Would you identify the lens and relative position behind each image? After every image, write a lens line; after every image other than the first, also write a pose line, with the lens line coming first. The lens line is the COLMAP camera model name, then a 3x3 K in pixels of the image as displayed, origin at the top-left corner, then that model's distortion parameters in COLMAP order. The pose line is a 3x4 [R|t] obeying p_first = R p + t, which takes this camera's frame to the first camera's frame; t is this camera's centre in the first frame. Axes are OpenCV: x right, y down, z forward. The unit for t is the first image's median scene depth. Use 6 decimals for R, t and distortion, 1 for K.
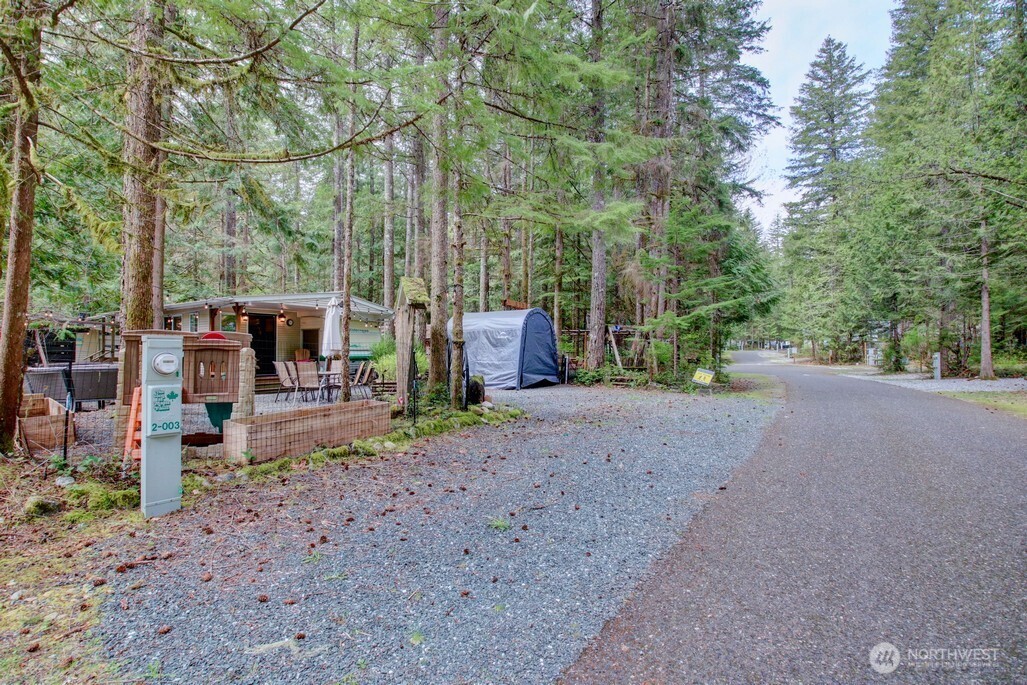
lens RADIAL K [[475.1, 0, 509.6], [0, 475.1, 345.8], [0, 0, 1]] dist [0.021837, -0.031586]
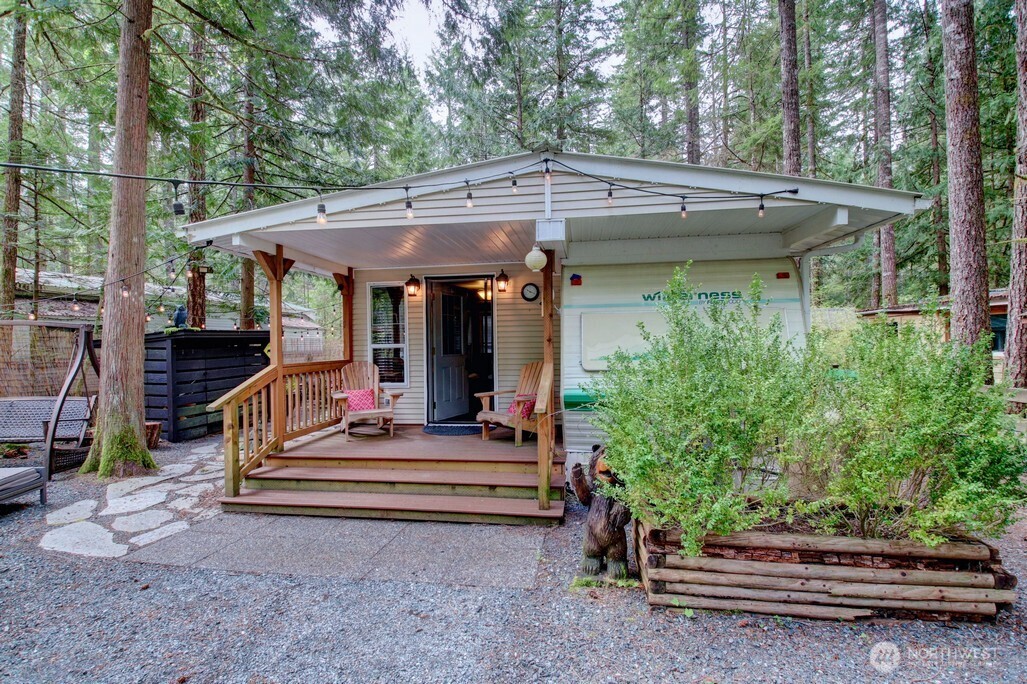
lens RADIAL K [[475.1, 0, 509.6], [0, 475.1, 345.3], [0, 0, 1]] dist [0.021837, -0.031586]
pose [[0.414436, 0.000133, -0.910078, -0.141984], [0.017832, 0.999807, 0.008266, -0.011390], [0.909904, -0.019654, 0.414354, 0.956355]]
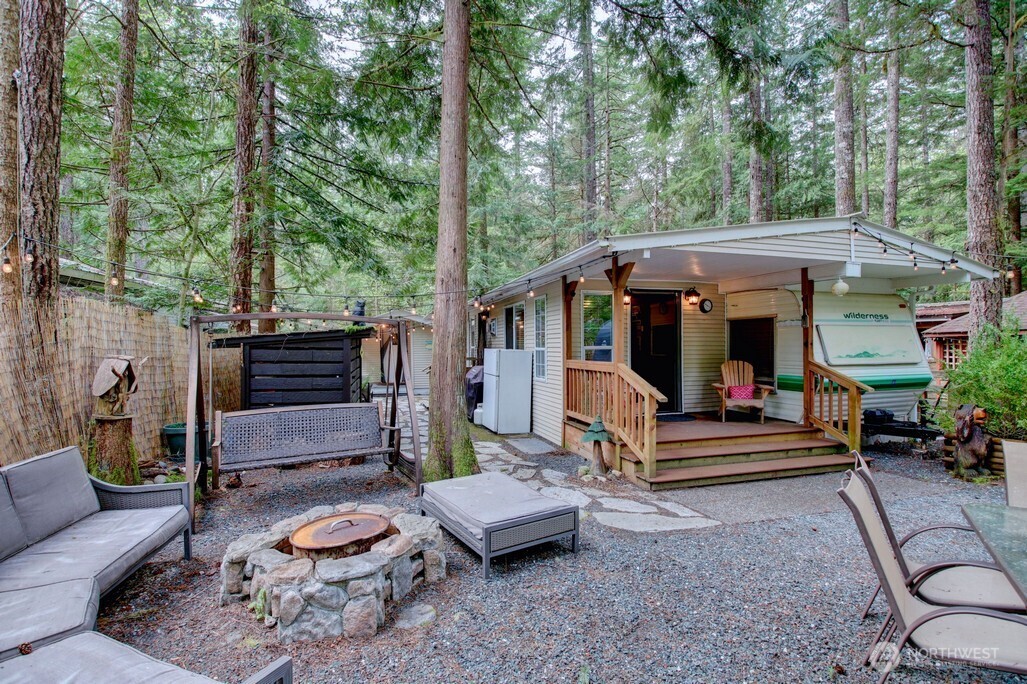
lens RADIAL K [[475.1, 0, 509.6], [0, 475.1, 345.3], [0, 0, 1]] dist [0.021837, -0.031586]
pose [[0.767571, -0.002670, -0.640959, -0.352326], [0.006979, 0.999967, 0.004193, -0.014367], [0.640926, -0.007691, 0.767564, 0.580637]]
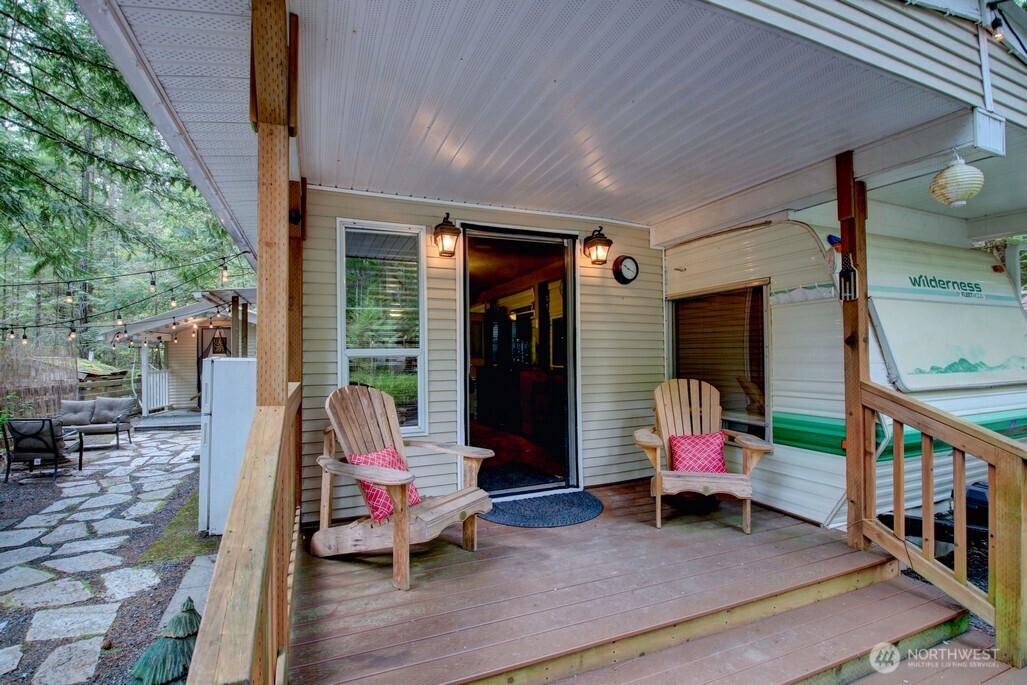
lens RADIAL K [[475.8, 0, 508.7], [0, 475.8, 346.1], [0, 0, 1]] dist [0.001188, -0.016287]
pose [[0.824842, -0.017012, -0.565108, -0.432948], [0.010490, 0.999836, -0.014788, -0.008133], [0.565267, 0.006270, 0.824885, 0.887186]]
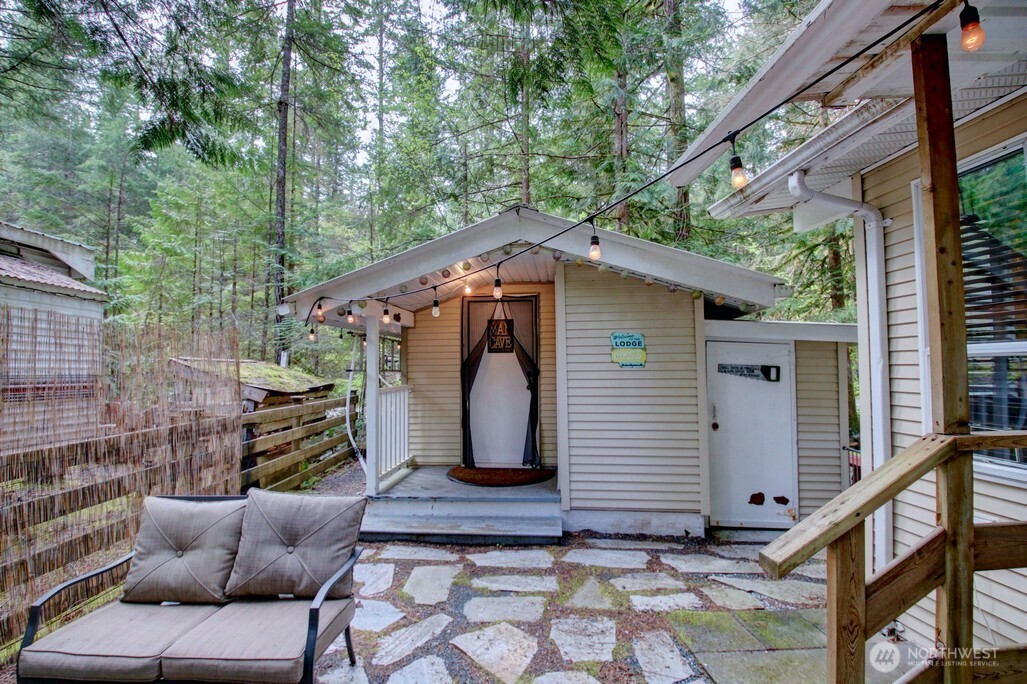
lens RADIAL K [[475.1, 0, 509.6], [0, 475.1, 345.3], [0, 0, 1]] dist [0.021837, -0.031586]
pose [[0.607294, -0.038965, -0.793521, -0.981495], [0.006055, 0.998995, -0.044420, -0.001247], [0.794454, 0.022171, 0.606920, 1.046311]]
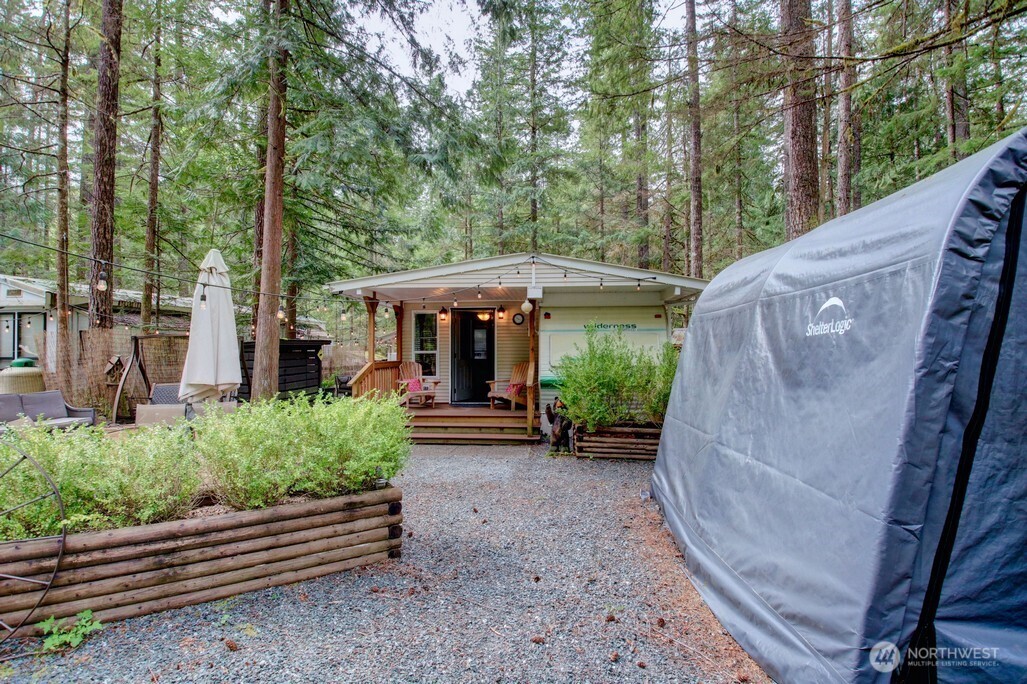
lens RADIAL K [[475.1, 0, 509.6], [0, 475.1, 345.3], [0, 0, 1]] dist [0.021837, -0.031586]
pose [[0.473591, -0.011232, -0.880673, 0.075043], [0.006928, 0.999935, -0.009027, -0.011918], [0.880718, -0.001826, 0.473638, 0.814106]]
